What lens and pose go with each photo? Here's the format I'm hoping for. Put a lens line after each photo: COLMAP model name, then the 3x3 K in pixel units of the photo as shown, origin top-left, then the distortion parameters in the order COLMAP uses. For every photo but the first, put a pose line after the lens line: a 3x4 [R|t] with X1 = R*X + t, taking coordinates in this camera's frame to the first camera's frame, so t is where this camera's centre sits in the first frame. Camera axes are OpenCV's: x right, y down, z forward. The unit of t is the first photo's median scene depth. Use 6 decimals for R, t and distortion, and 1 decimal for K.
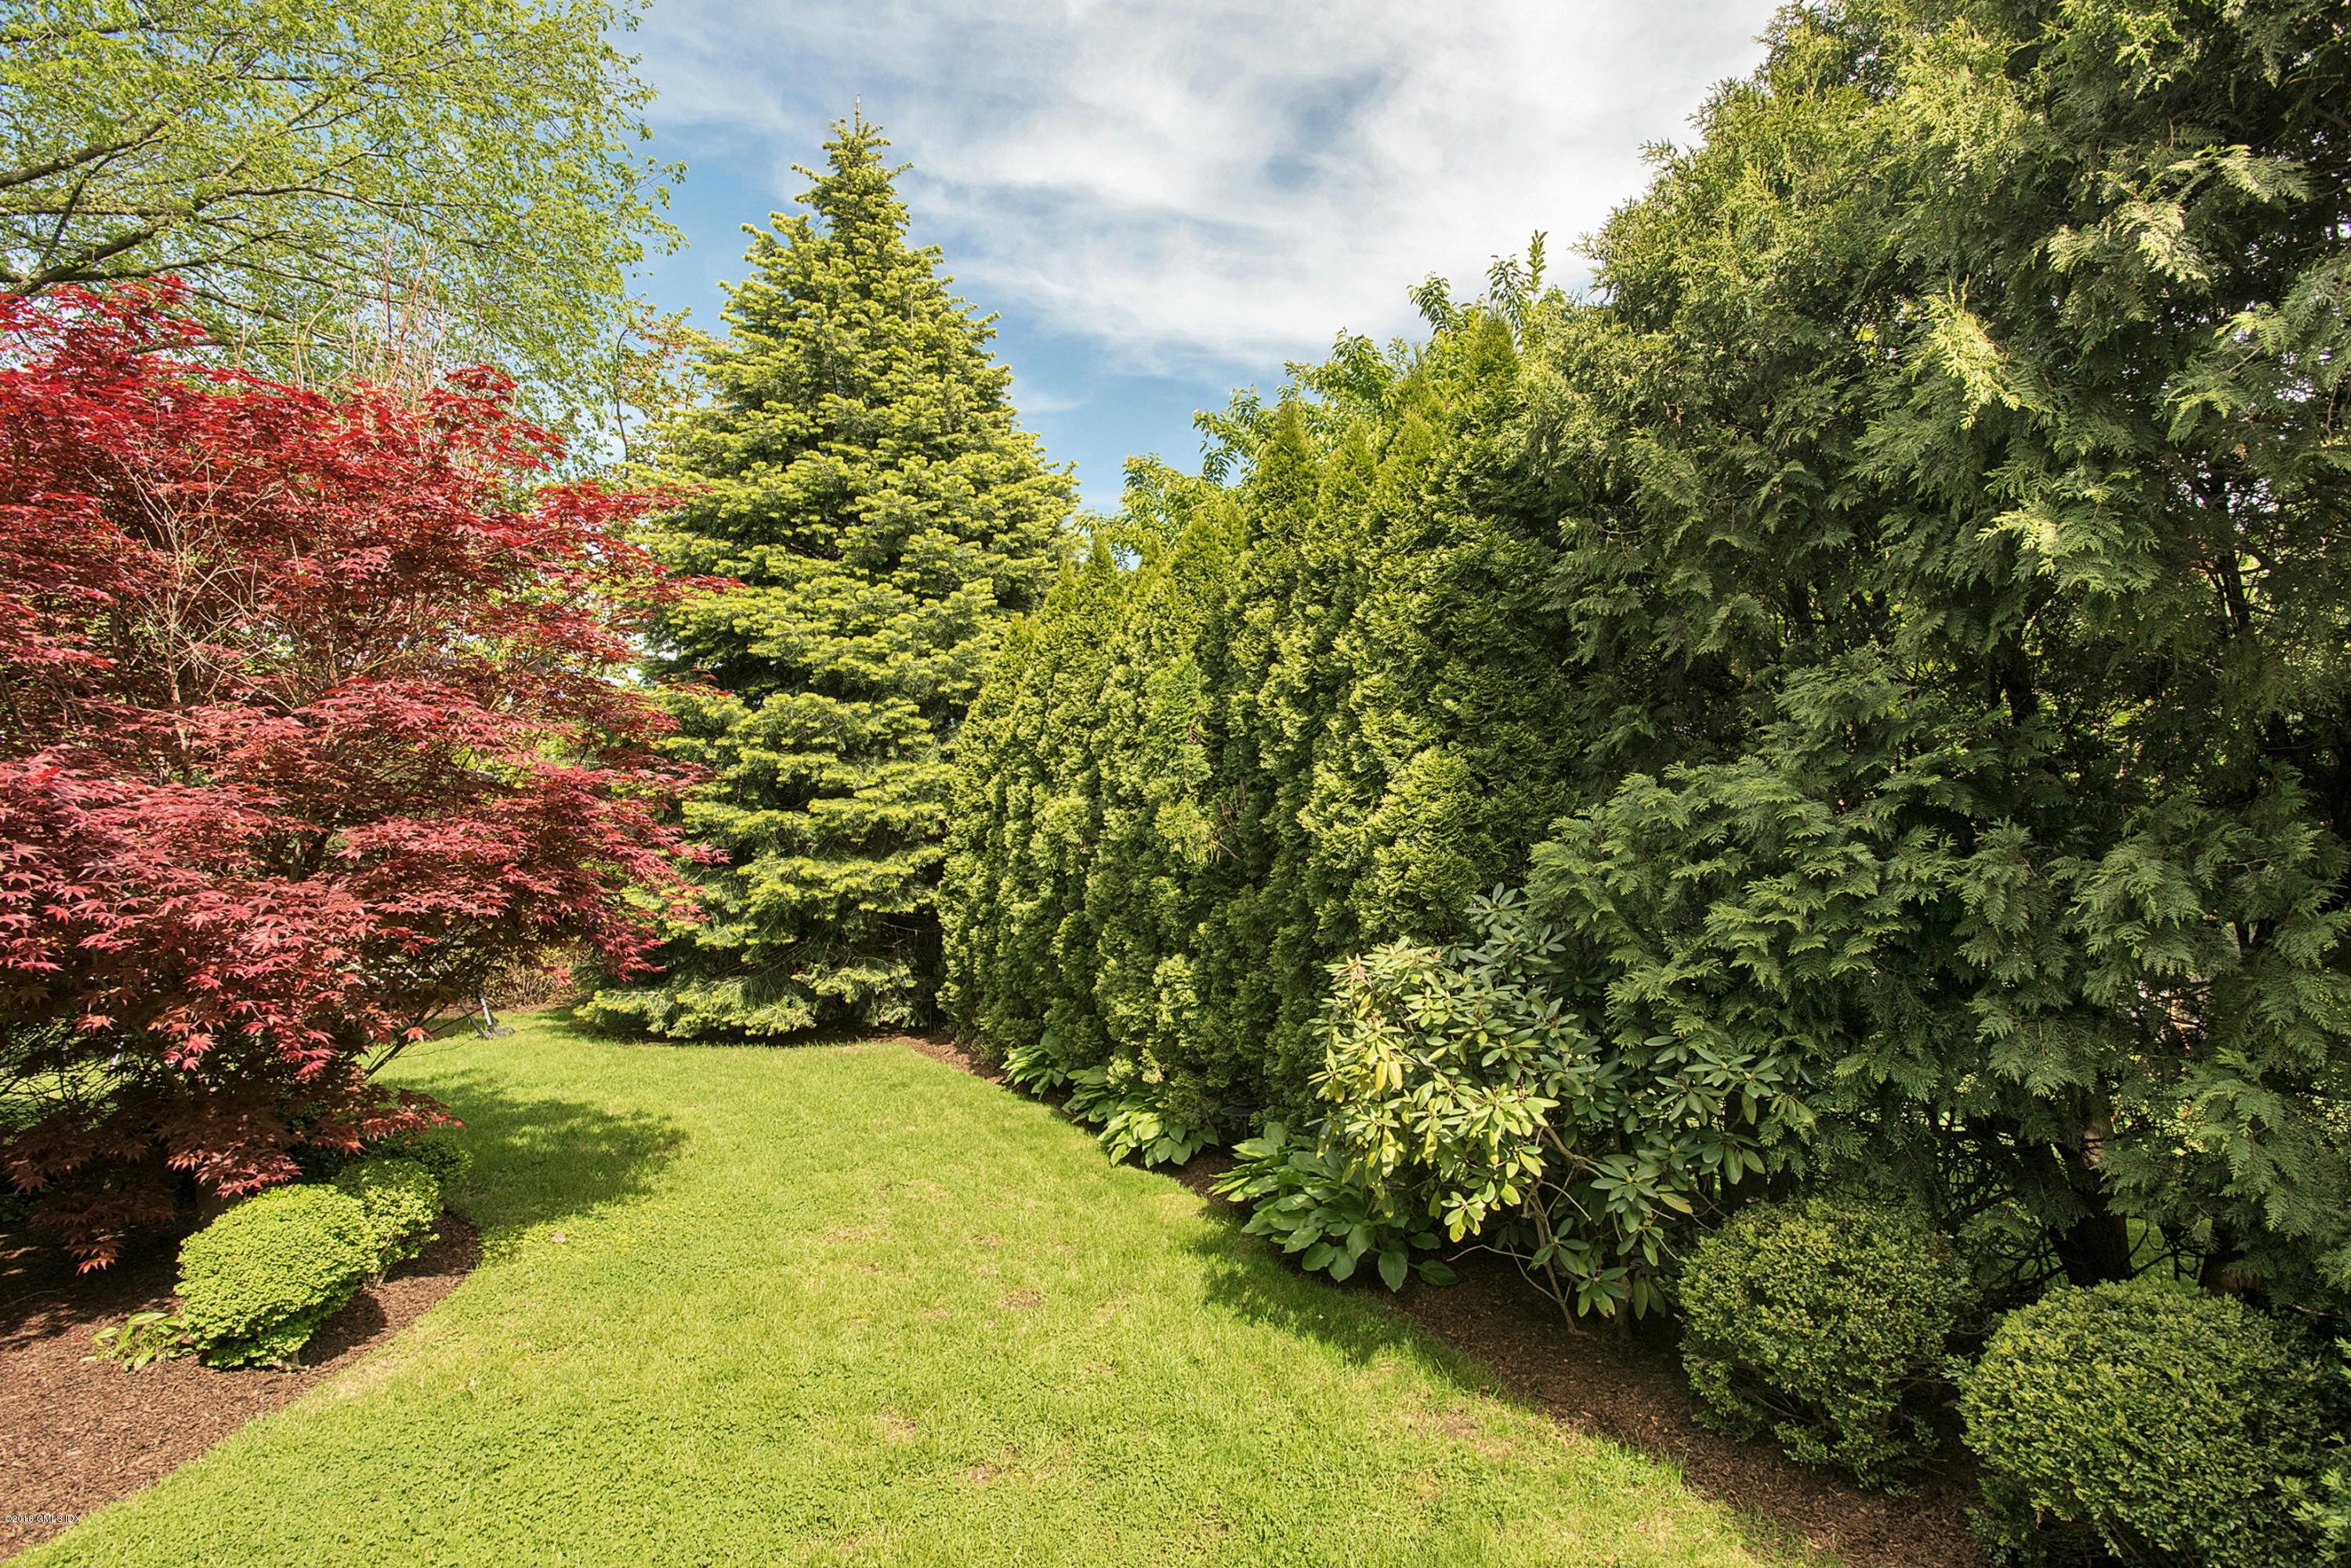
lens RADIAL K [[1265.6, 0, 1169.8], [0, 1265.6, 804.0], [0, 0, 1]] dist [0.000252, 0.000023]
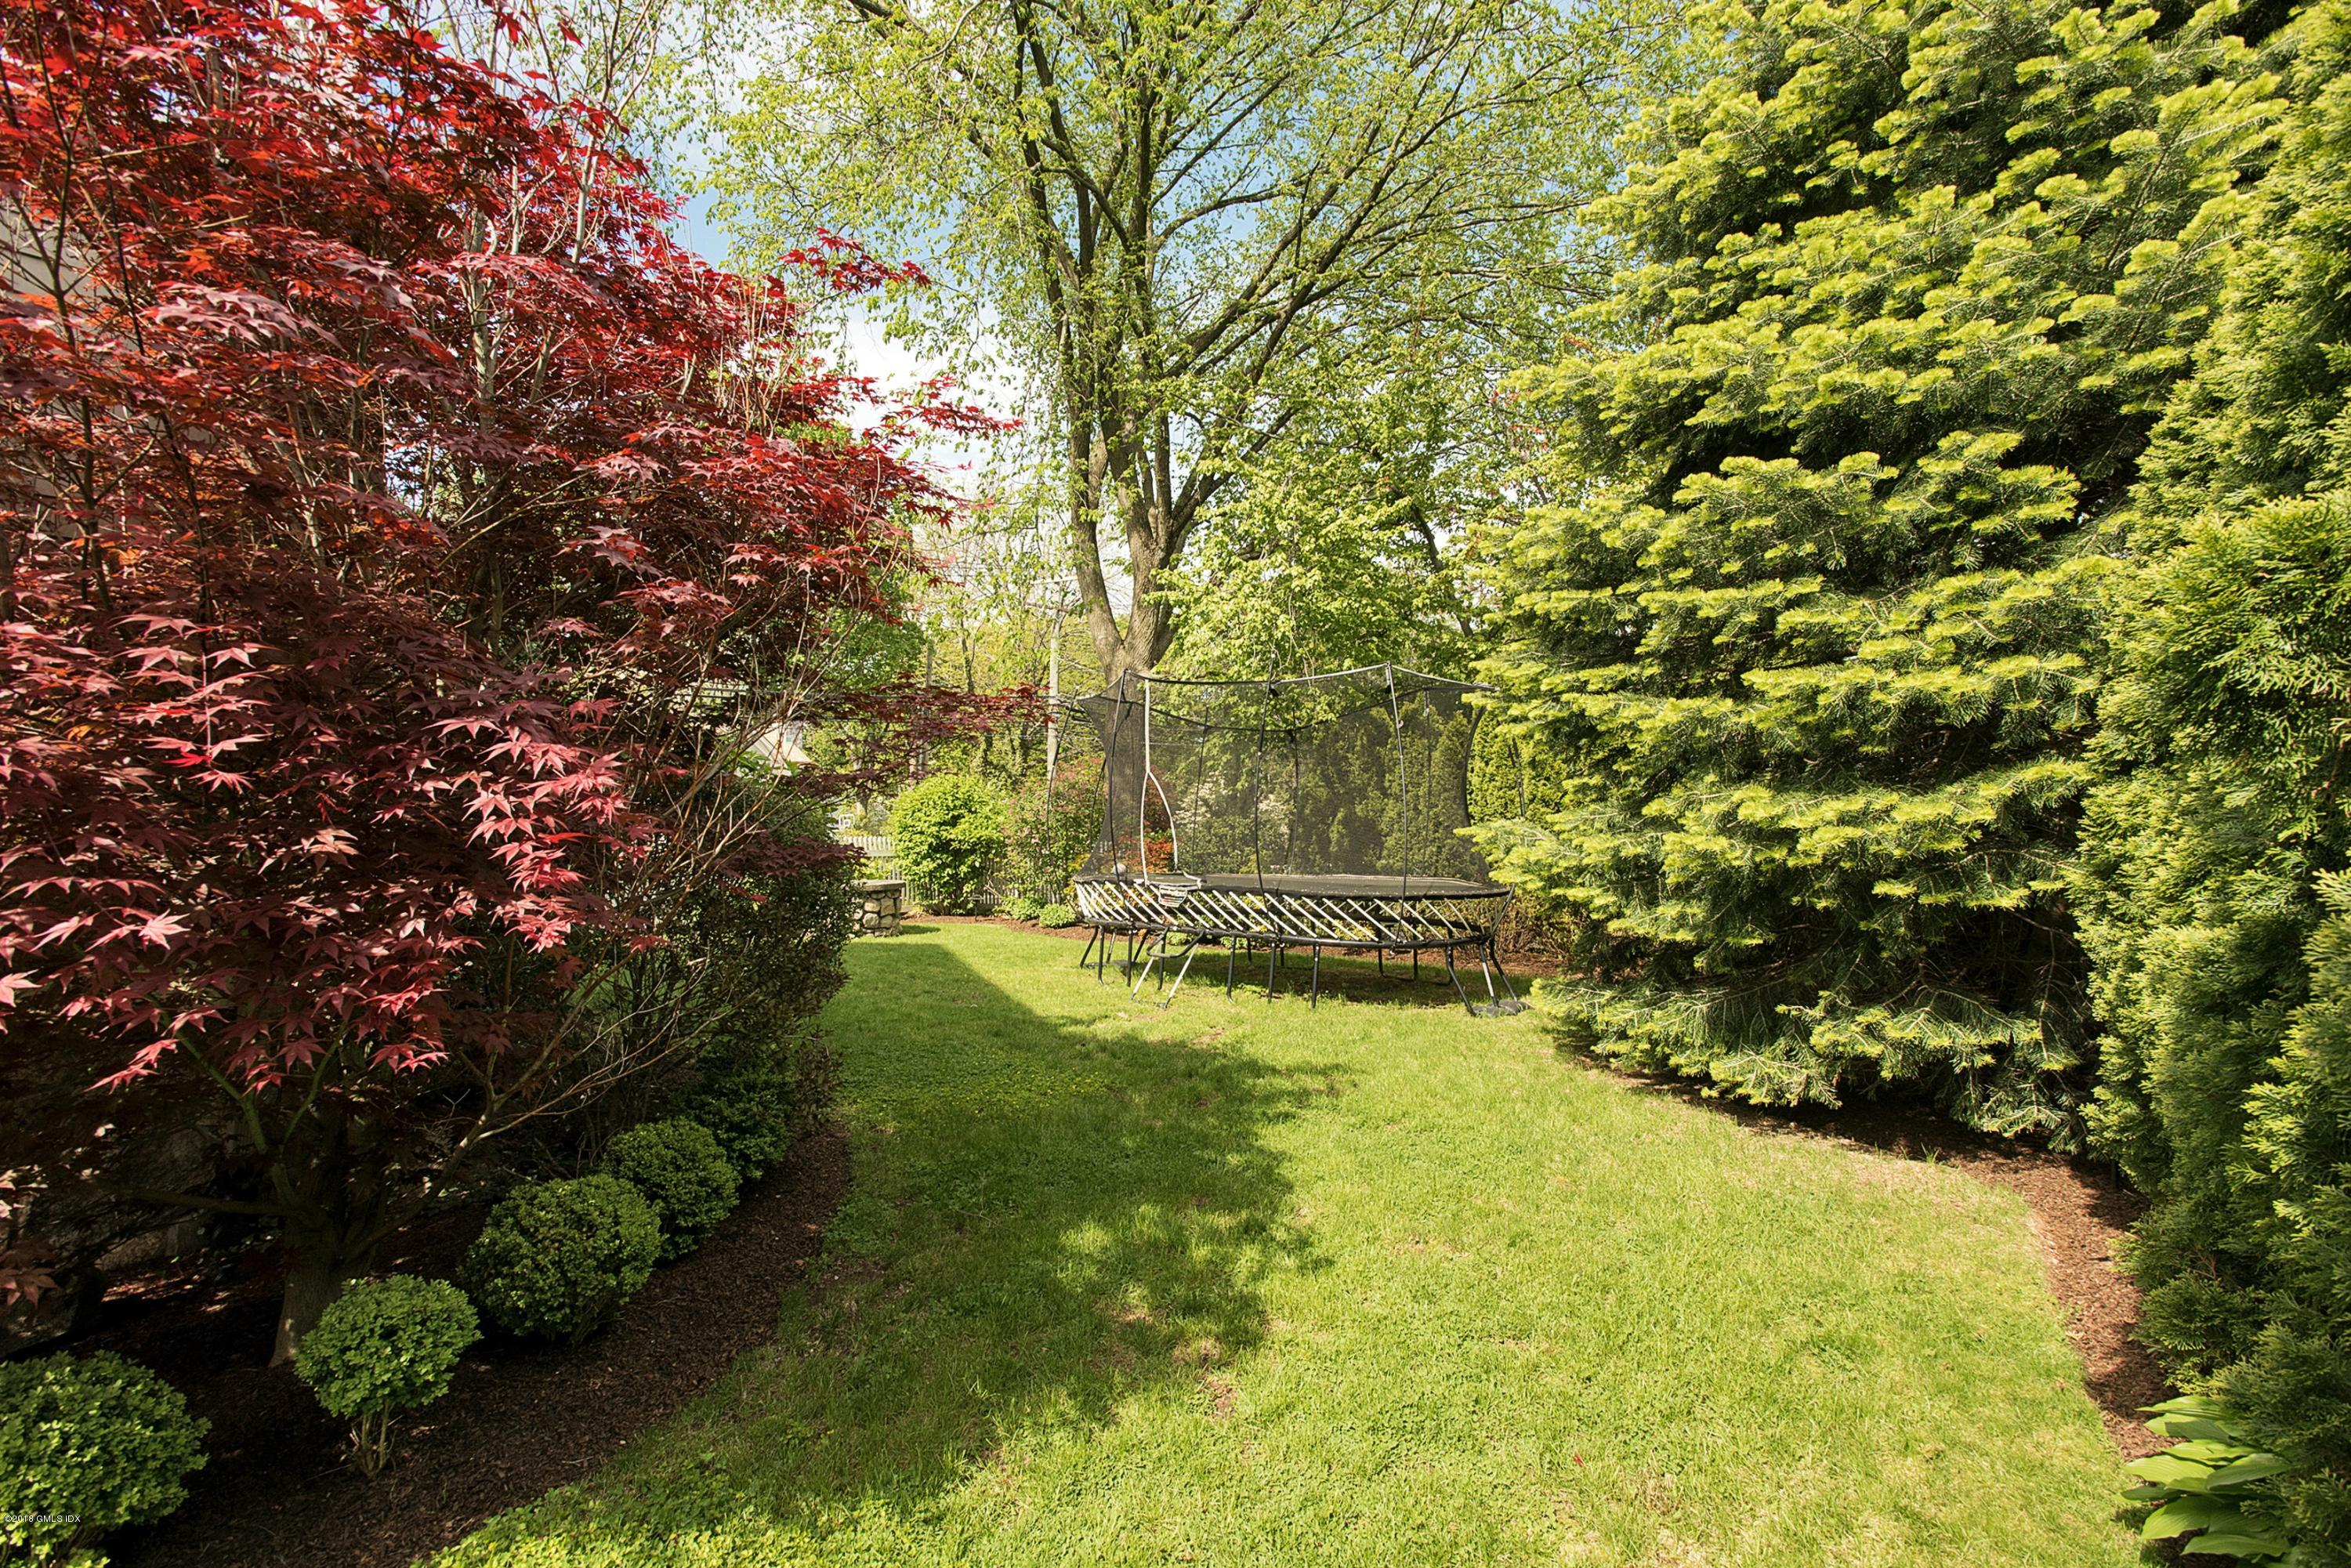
lens RADIAL K [[1143.9, 0, 1168.8], [0, 1143.9, 783.5], [0, 0, 1]] dist [0.000968, -0.000283]
pose [[0.474288, -0.003677, -0.880362, 0.008268], [0.027767, 0.999556, 0.010784, 0.029498], [0.879932, -0.029560, 0.474179, 0.558711]]
